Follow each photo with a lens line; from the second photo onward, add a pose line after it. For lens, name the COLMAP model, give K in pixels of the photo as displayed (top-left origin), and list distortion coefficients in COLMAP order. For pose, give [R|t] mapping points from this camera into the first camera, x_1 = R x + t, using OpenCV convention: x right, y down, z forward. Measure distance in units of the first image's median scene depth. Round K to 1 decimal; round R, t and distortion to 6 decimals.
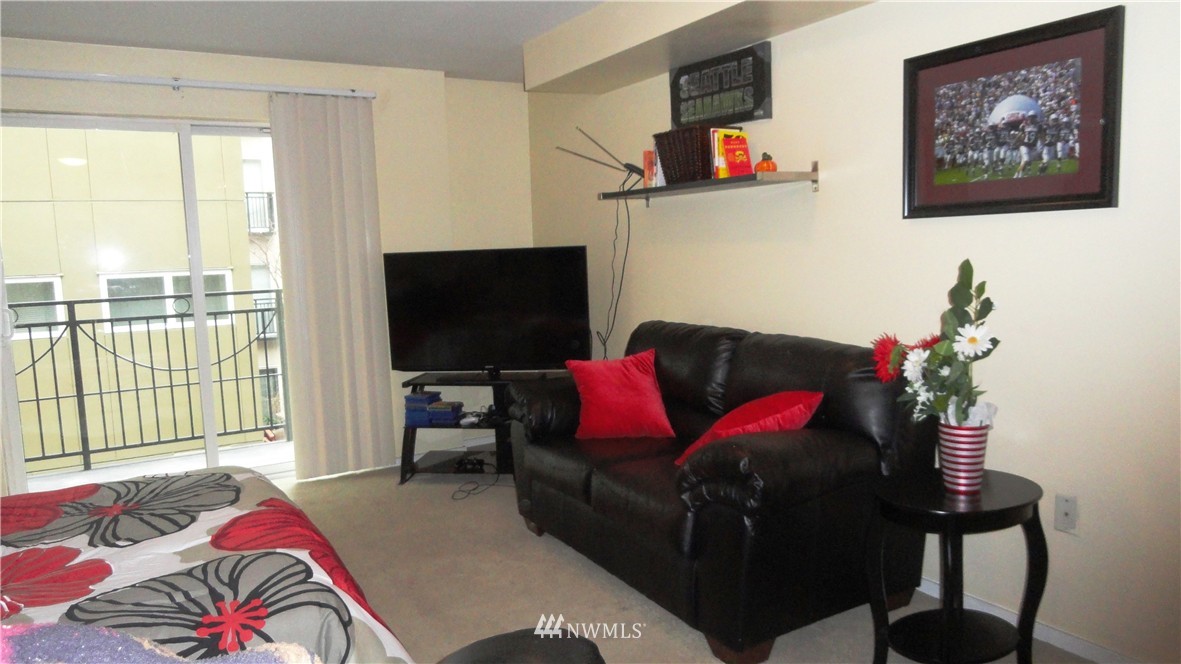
lens RADIAL K [[831.9, 0, 590.5], [0, 831.9, 332.0], [0, 0, 1]] dist [0.025316, -0.001674]
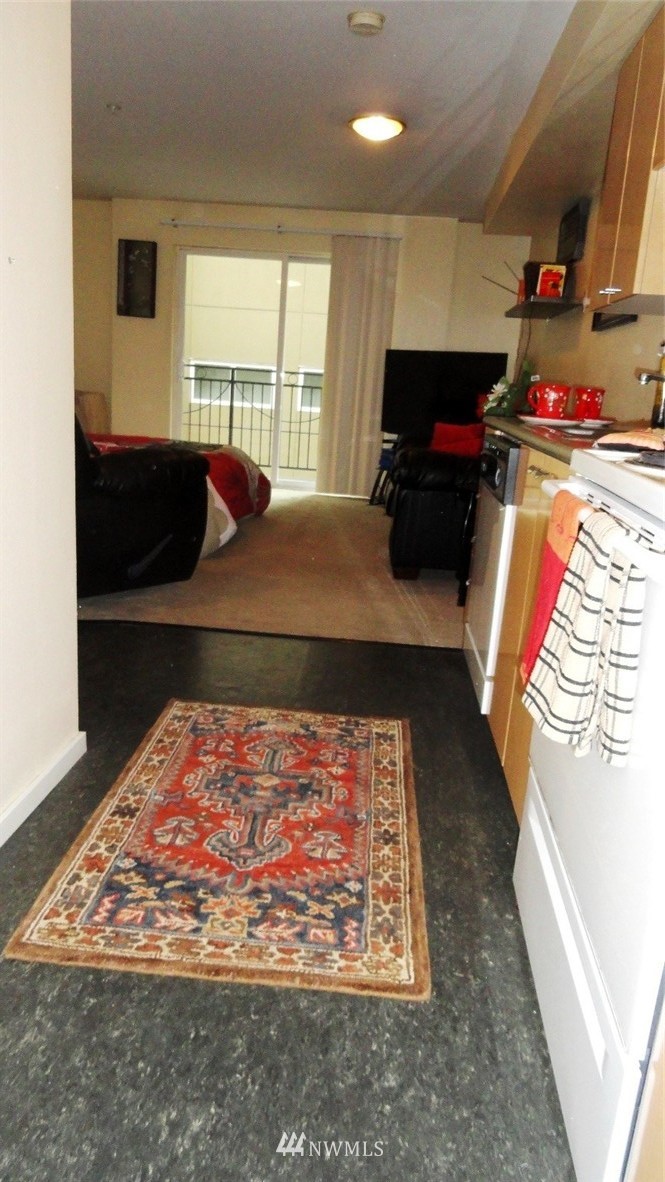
lens RADIAL K [[872.1, 0, 332.5], [0, 872.1, 619.1], [0, 0, 1]] dist [0.152288, -0.002266]
pose [[0.833234, 0.234841, -0.500570, 1.252846], [-0.158002, 0.968700, 0.191457, 0.181666], [0.529864, -0.080438, 0.844259, -0.968742]]
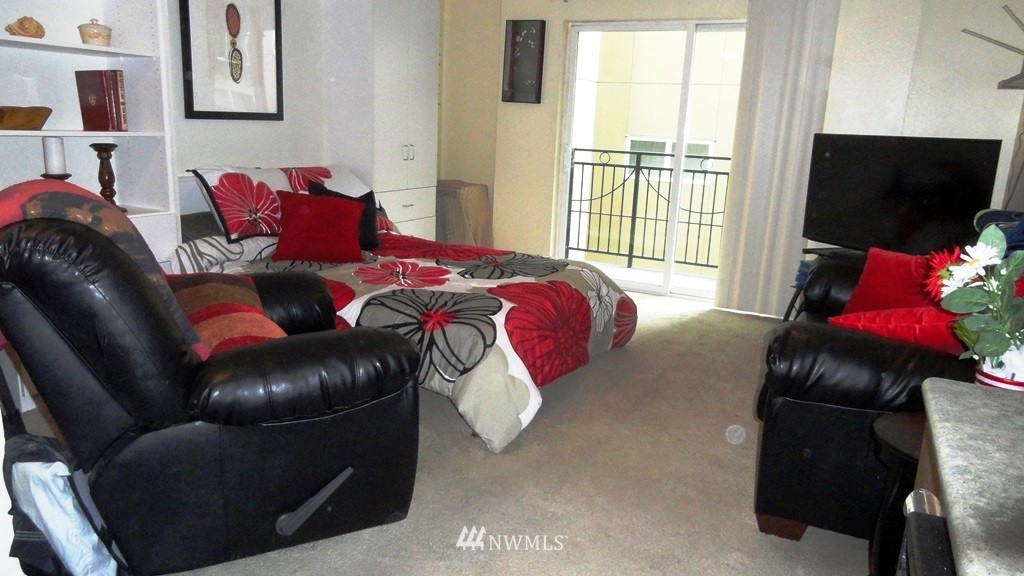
lens RADIAL K [[755.5, 0, 564.0], [0, 755.5, 289.5], [0, 0, 1]] dist [0.152288, -0.002266]
pose [[0.618876, 0.244089, -0.746601, 0.806989], [-0.163714, 0.969701, 0.181322, -0.054339], [0.768239, 0.010013, 0.640085, 0.116372]]
